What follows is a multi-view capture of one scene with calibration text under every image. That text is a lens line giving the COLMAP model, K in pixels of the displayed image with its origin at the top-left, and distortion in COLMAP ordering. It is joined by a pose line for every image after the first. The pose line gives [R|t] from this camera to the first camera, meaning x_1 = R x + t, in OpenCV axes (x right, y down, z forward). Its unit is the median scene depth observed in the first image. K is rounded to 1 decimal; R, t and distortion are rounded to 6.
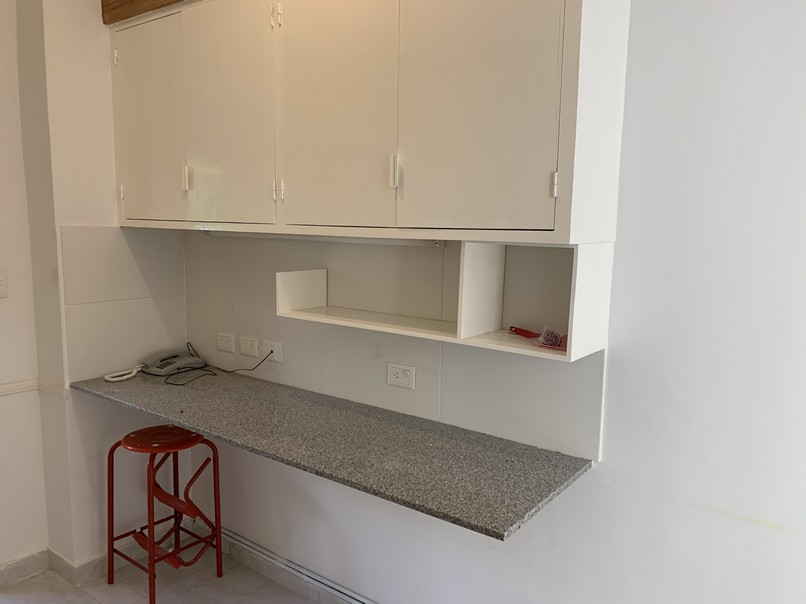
lens RADIAL K [[618.3, 0, 403.8], [0, 618.3, 301.9], [0, 0, 1]] dist [0.032761, -0.046168]
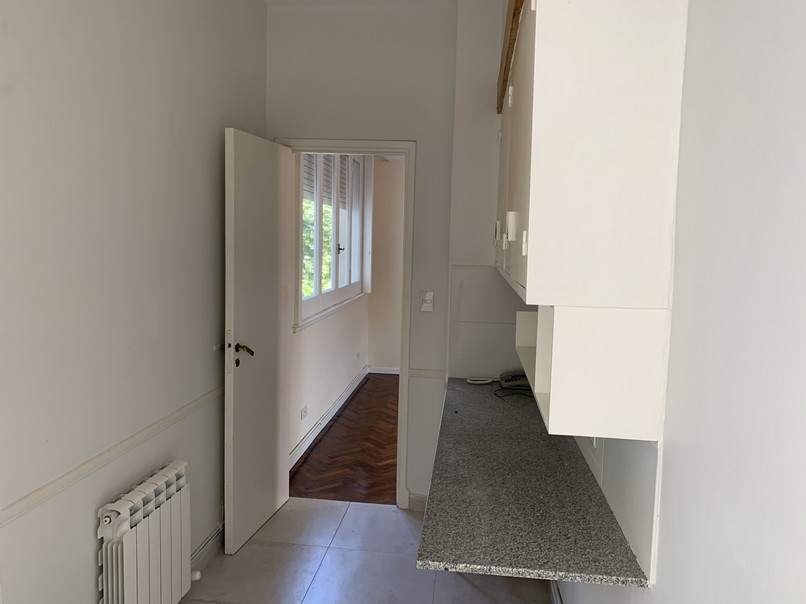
lens RADIAL K [[618.3, 0, 404.6], [0, 618.3, 300.9], [0, 0, 1]] dist [0.032761, -0.046168]
pose [[0.507780, 0.089757, -0.856798, 0.747580], [-0.134692, 0.990598, 0.023948, -0.074081], [0.850892, 0.103243, 0.515095, 0.264629]]
